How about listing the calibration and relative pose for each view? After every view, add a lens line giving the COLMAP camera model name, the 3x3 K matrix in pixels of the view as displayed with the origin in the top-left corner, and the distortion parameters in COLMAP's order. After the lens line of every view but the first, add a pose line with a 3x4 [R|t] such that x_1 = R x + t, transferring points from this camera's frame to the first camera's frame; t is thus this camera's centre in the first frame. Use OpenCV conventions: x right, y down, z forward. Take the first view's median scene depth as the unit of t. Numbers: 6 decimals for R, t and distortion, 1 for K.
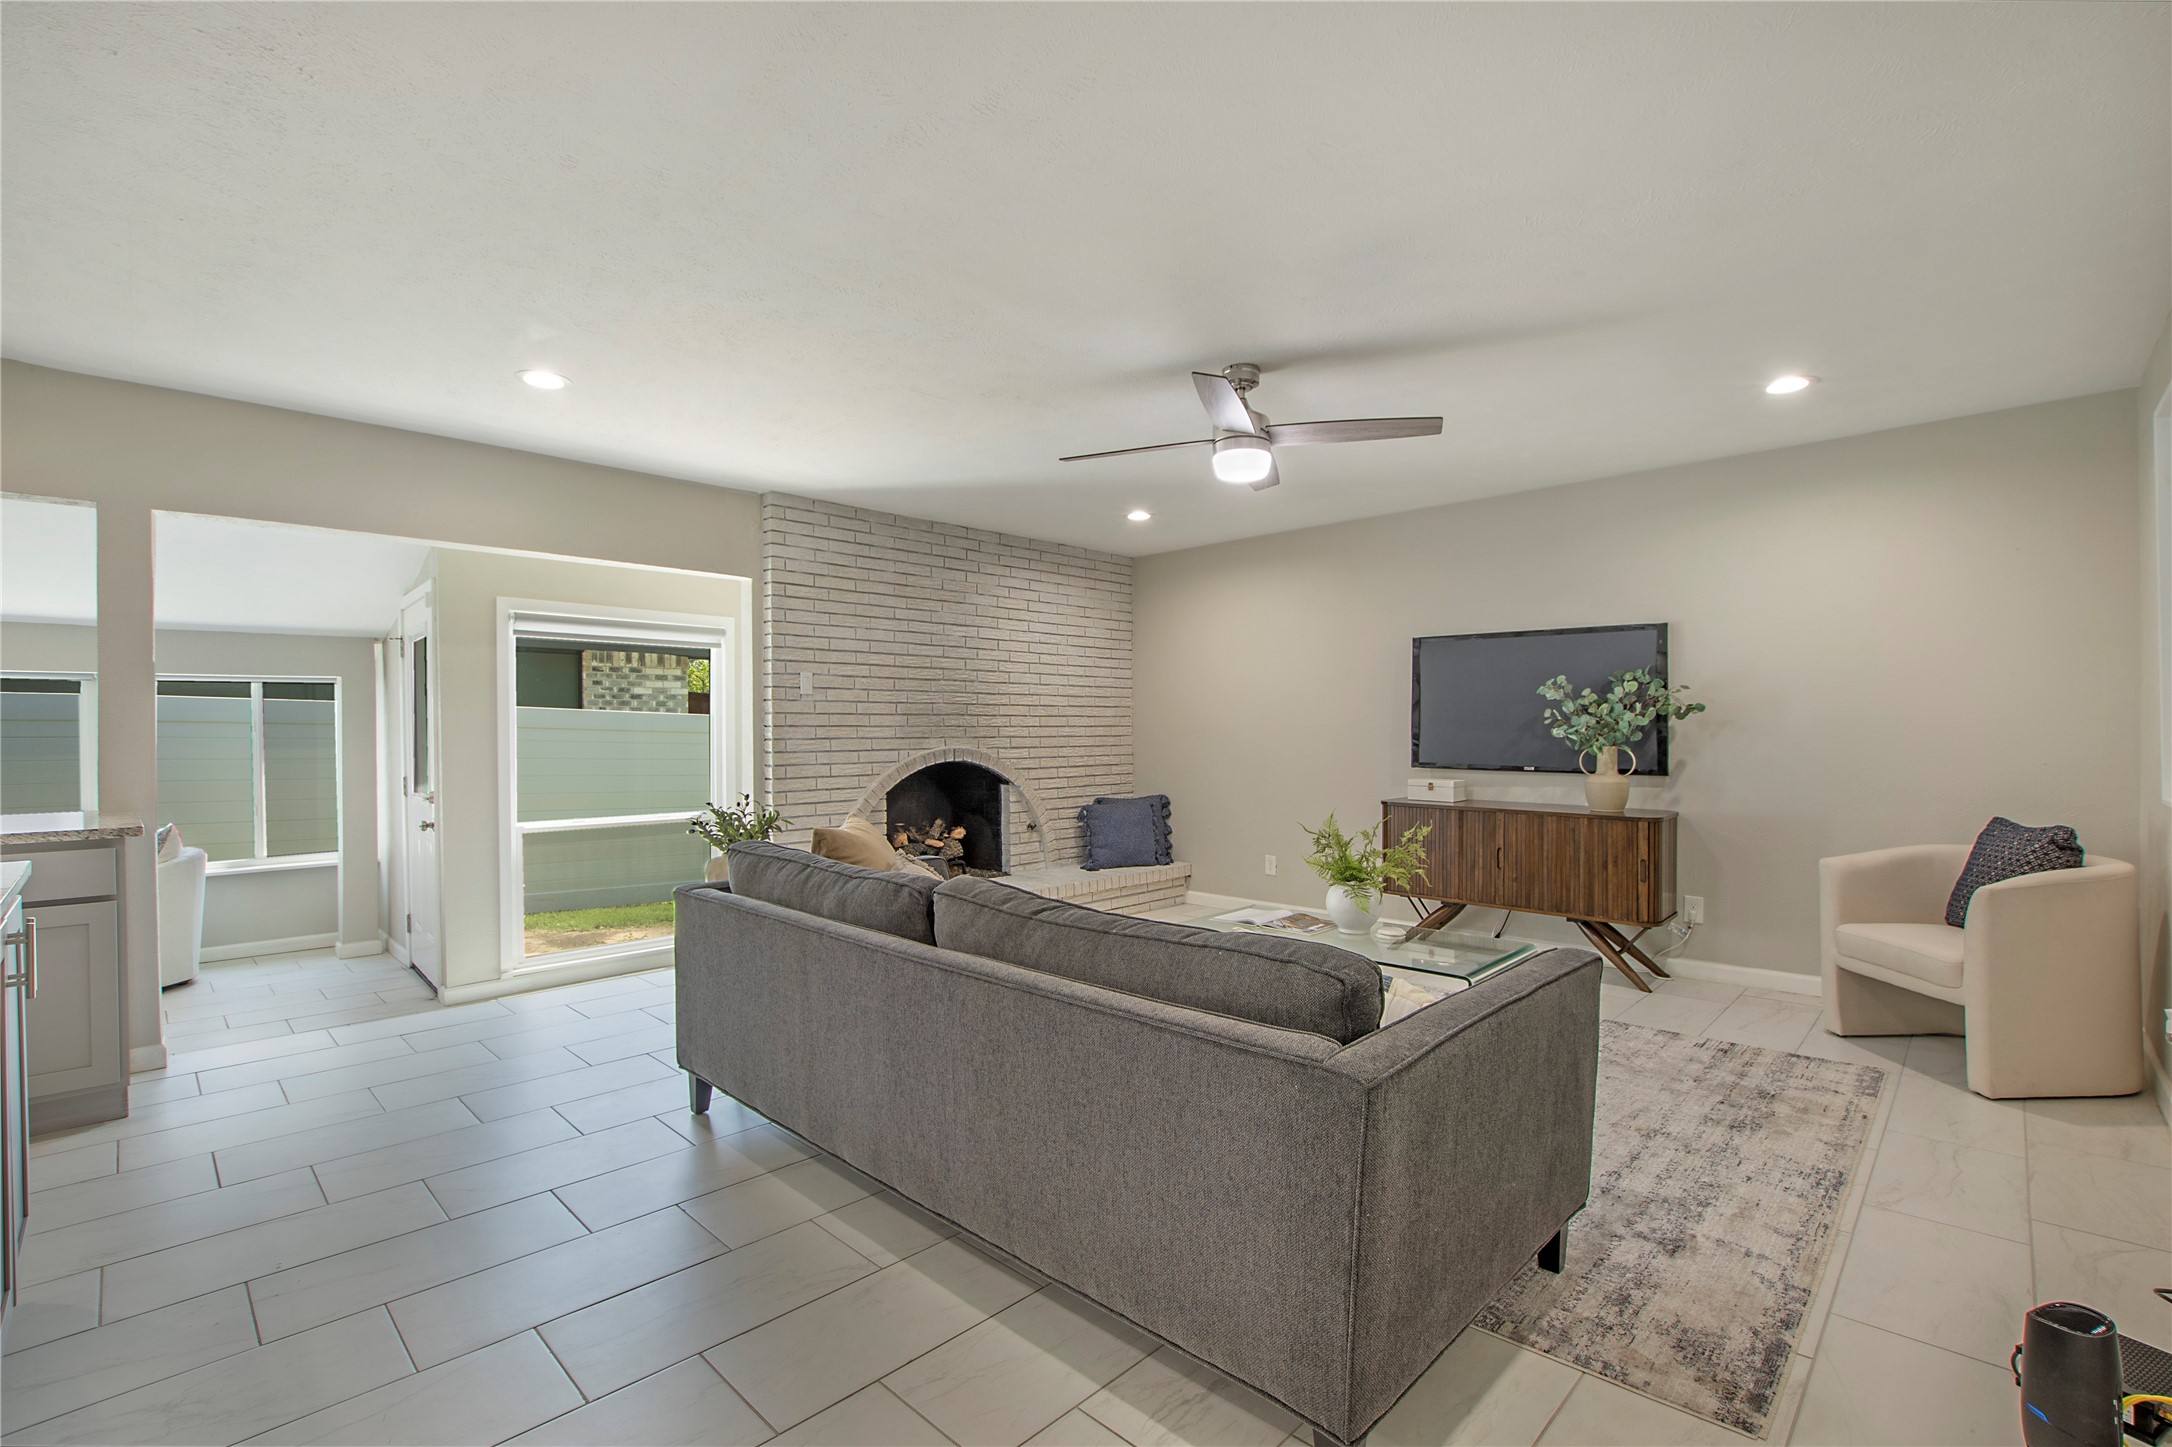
lens RADIAL K [[962.0, 0, 1090.2], [0, 962.0, 728.7], [0, 0, 1]] dist [-0.037639, 0.005264]
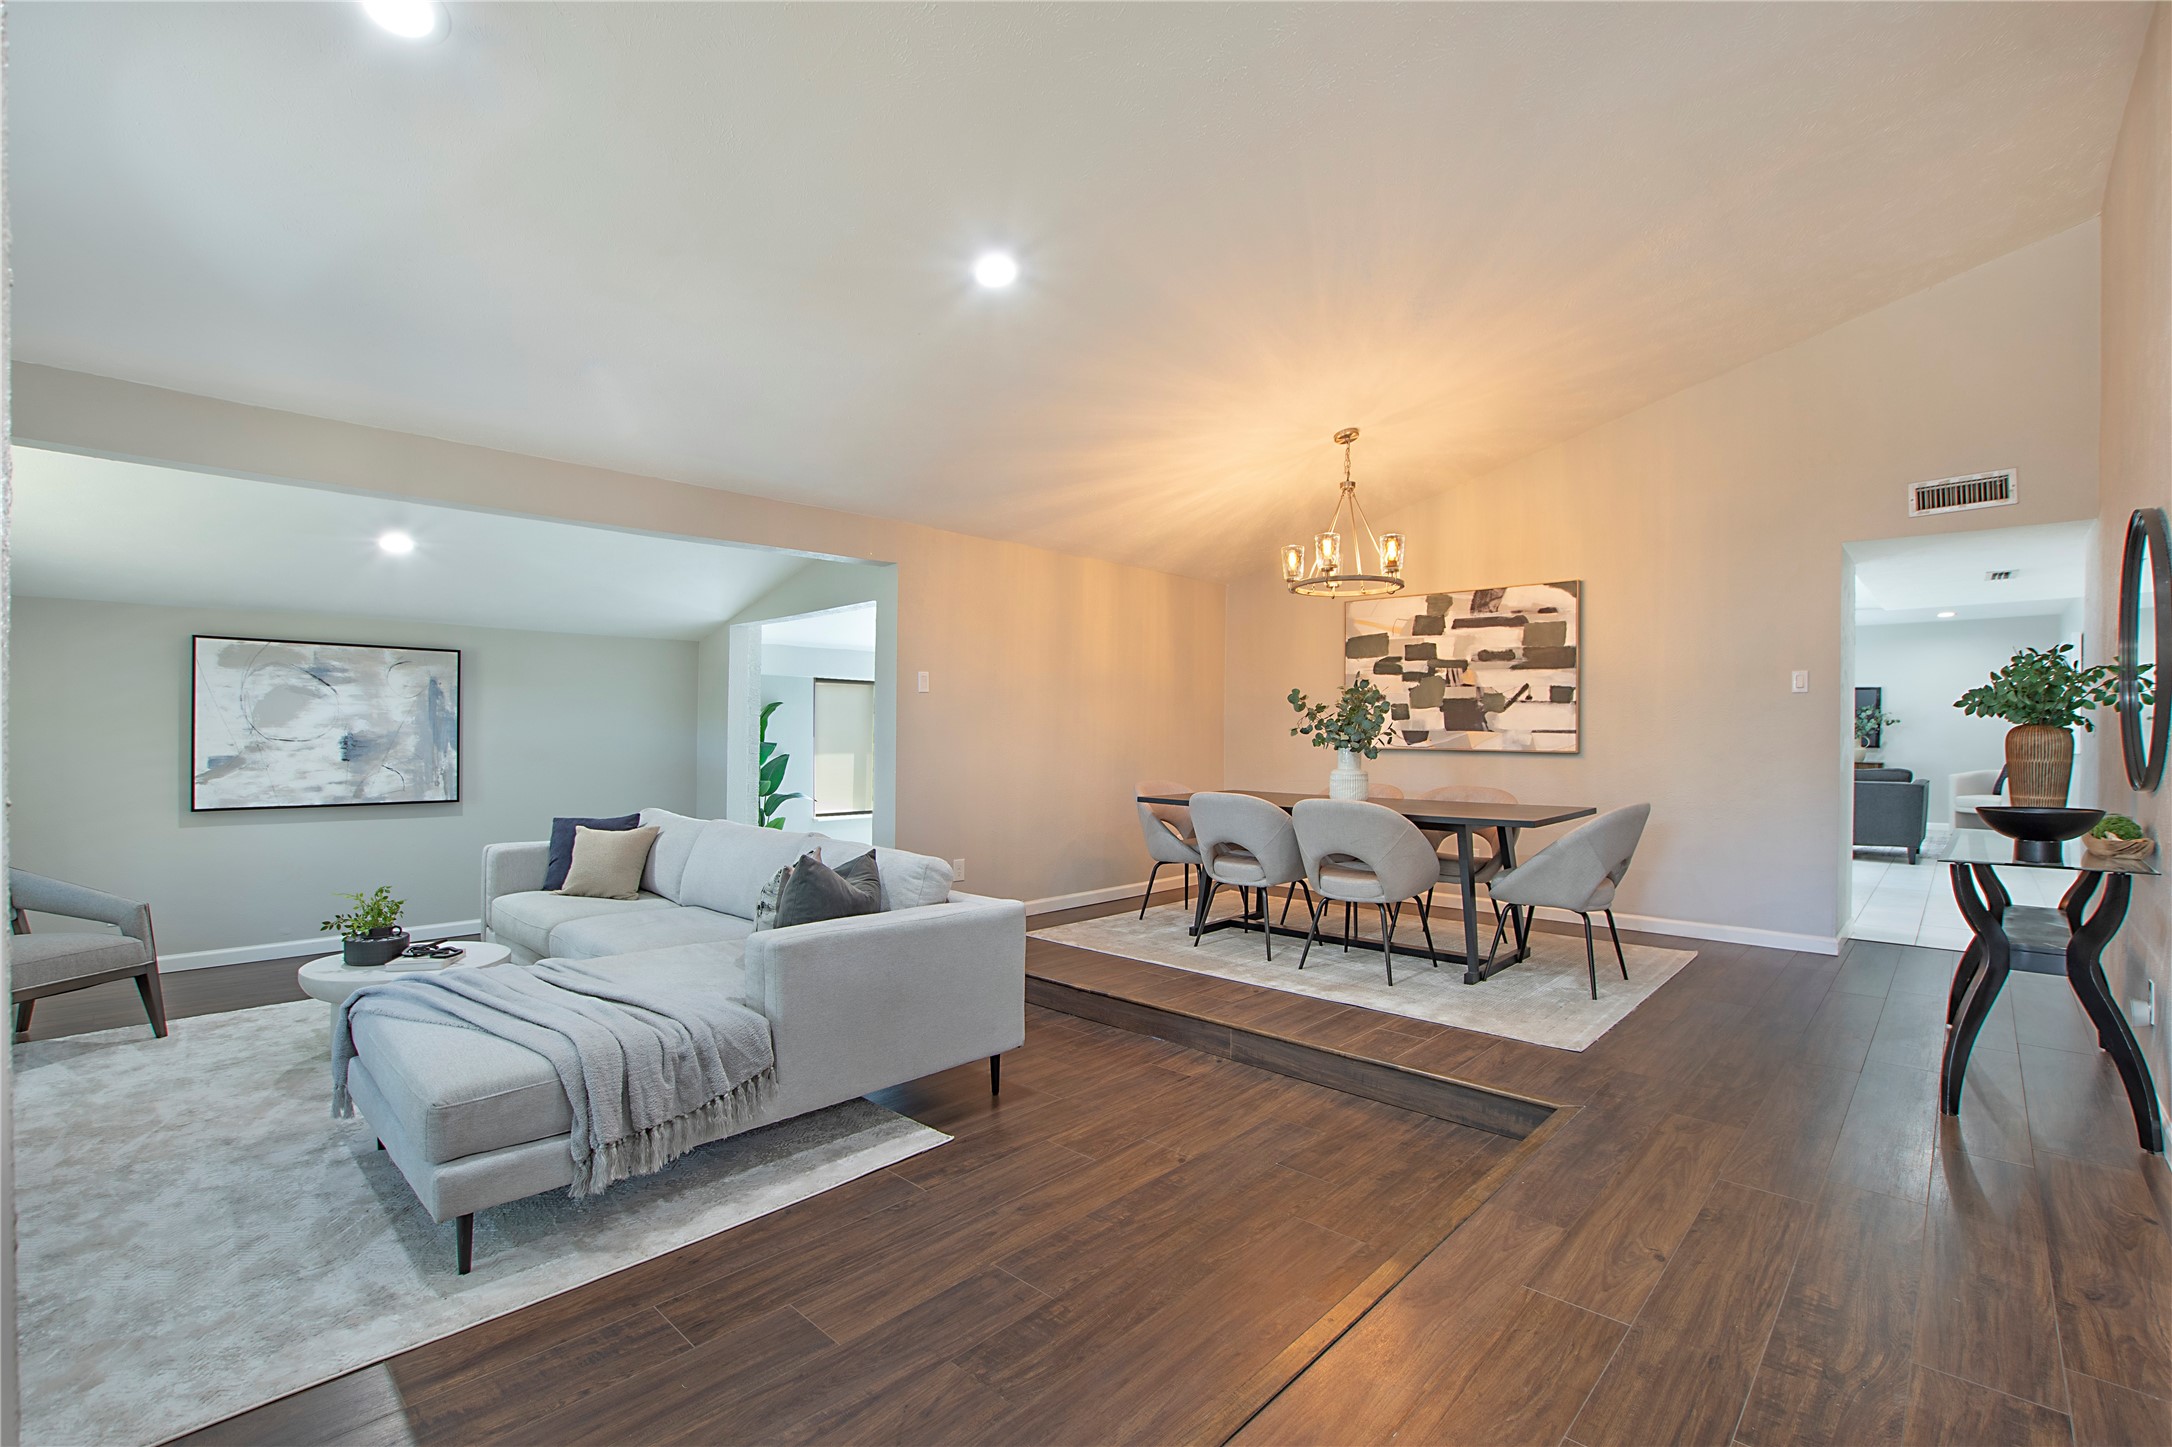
lens RADIAL K [[962.0, 0, 1087.7], [0, 962.0, 720.5], [0, 0, 1]] dist [-0.037639, 0.005264]
pose [[0.999861, 0.008635, 0.014269, -1.265714], [-0.008553, 0.999947, -0.005769, 0.008453], [-0.014318, 0.005646, 0.999882, -1.211713]]
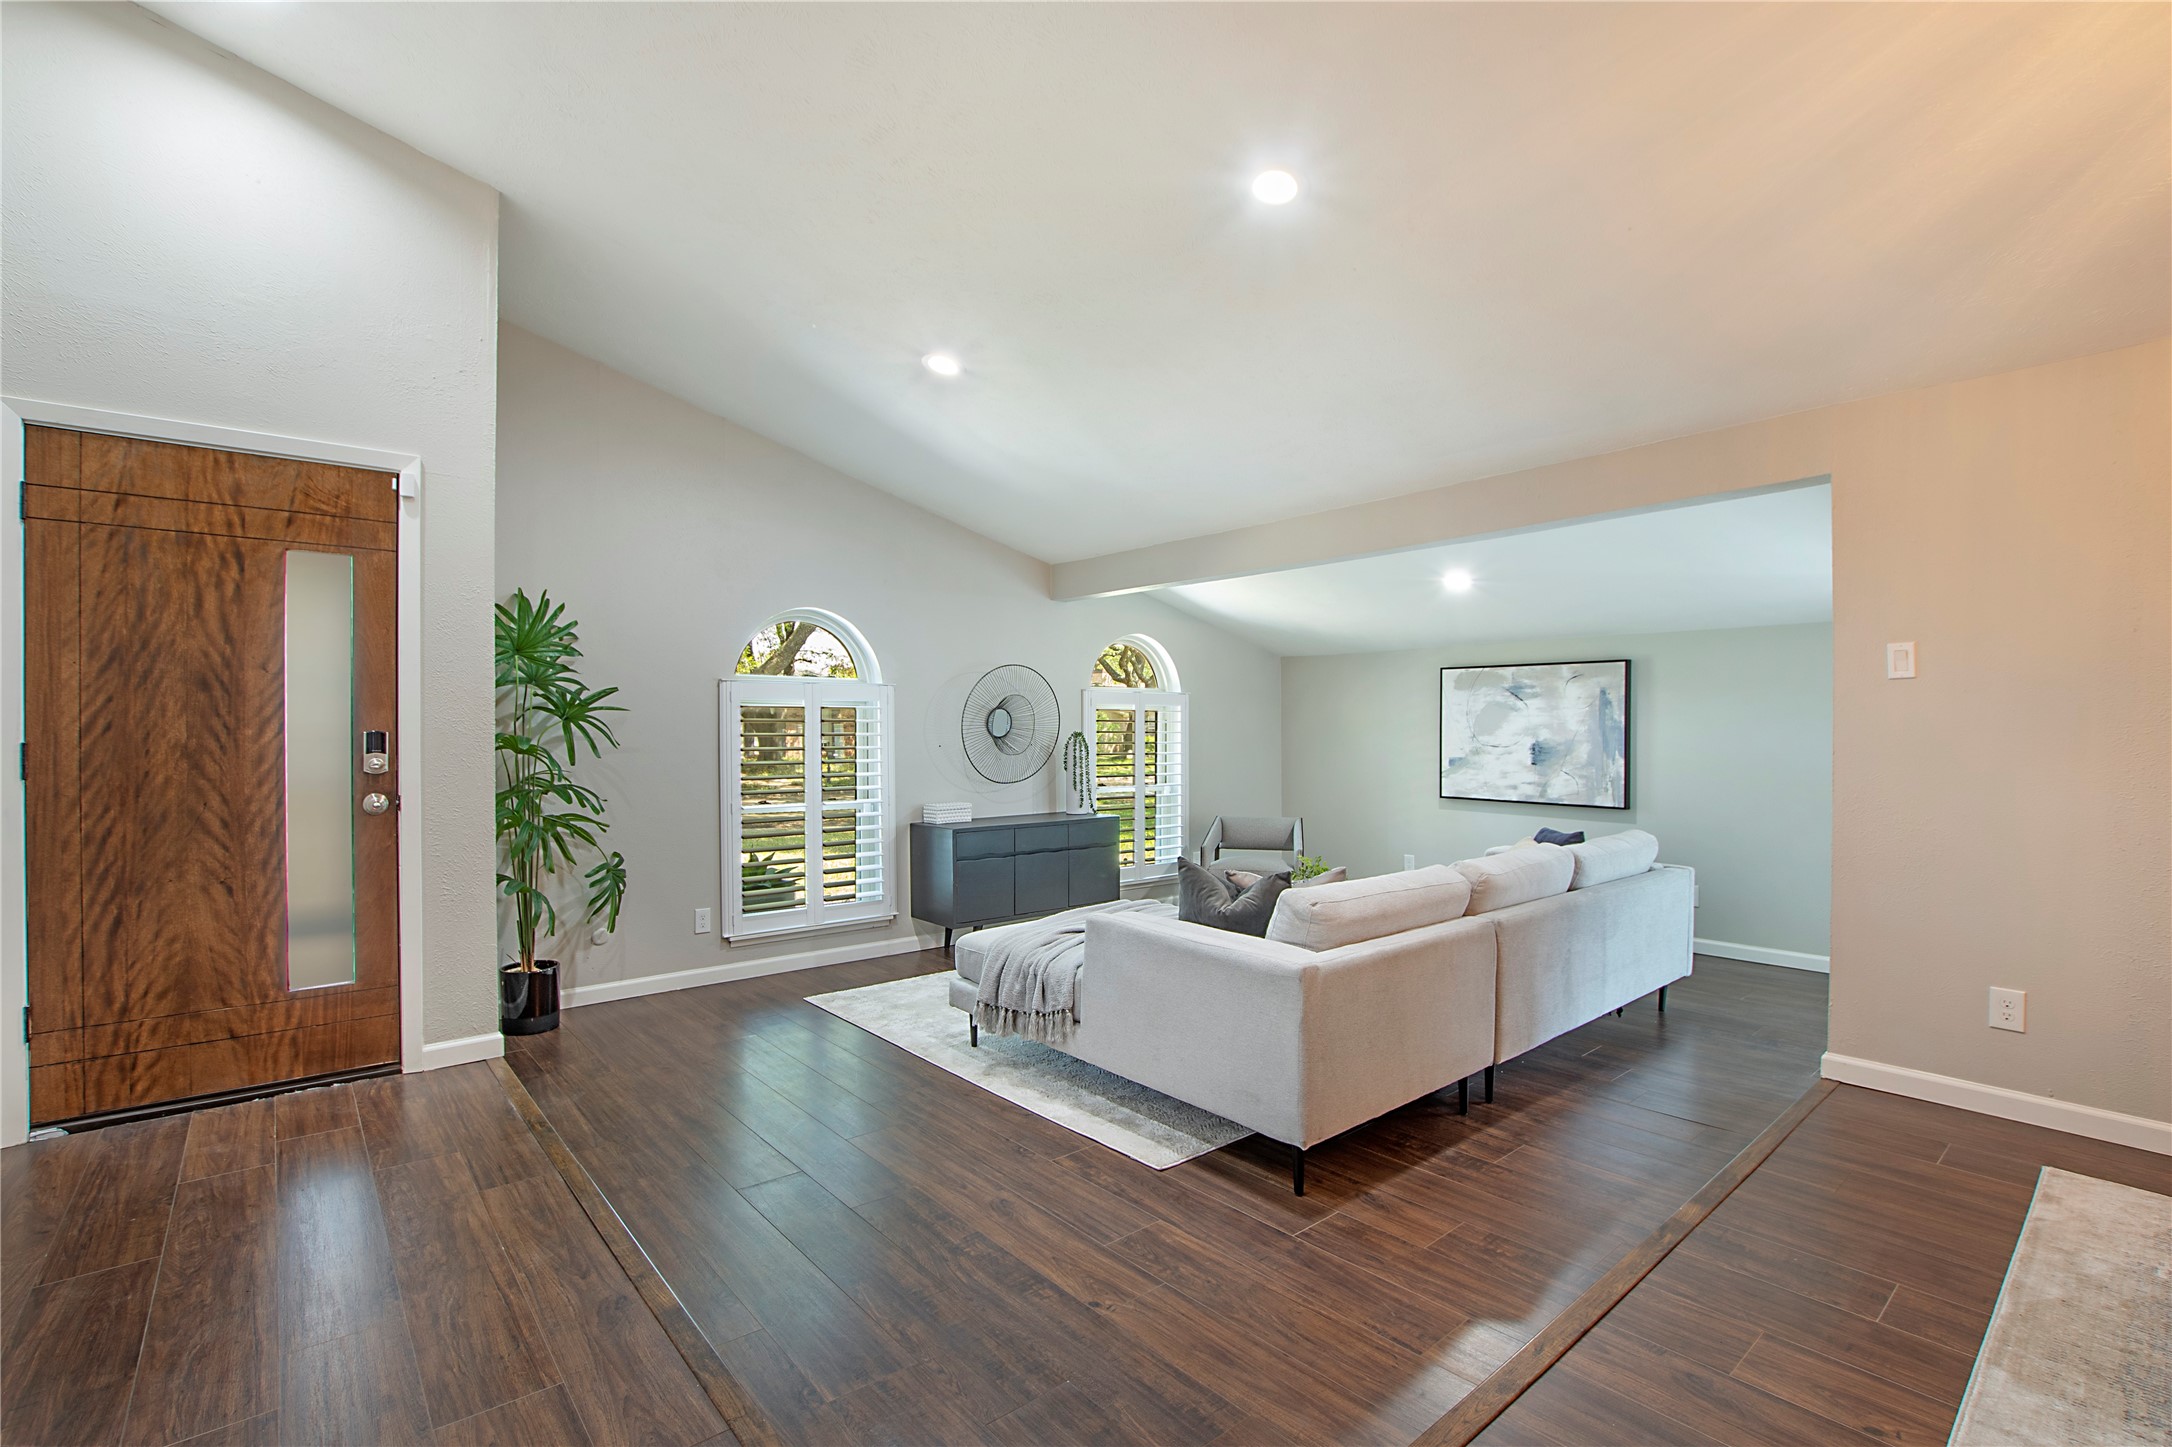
lens RADIAL K [[962.0, 0, 1045.4], [0, 962.0, 737.1], [0, 0, 1]] dist [-0.037639, 0.005264]
pose [[-0.113712, 0.012709, -0.993432, -0.819069], [0.003561, 0.999917, 0.012384, 0.001816], [0.993507, -0.002129, -0.113748, -0.676989]]
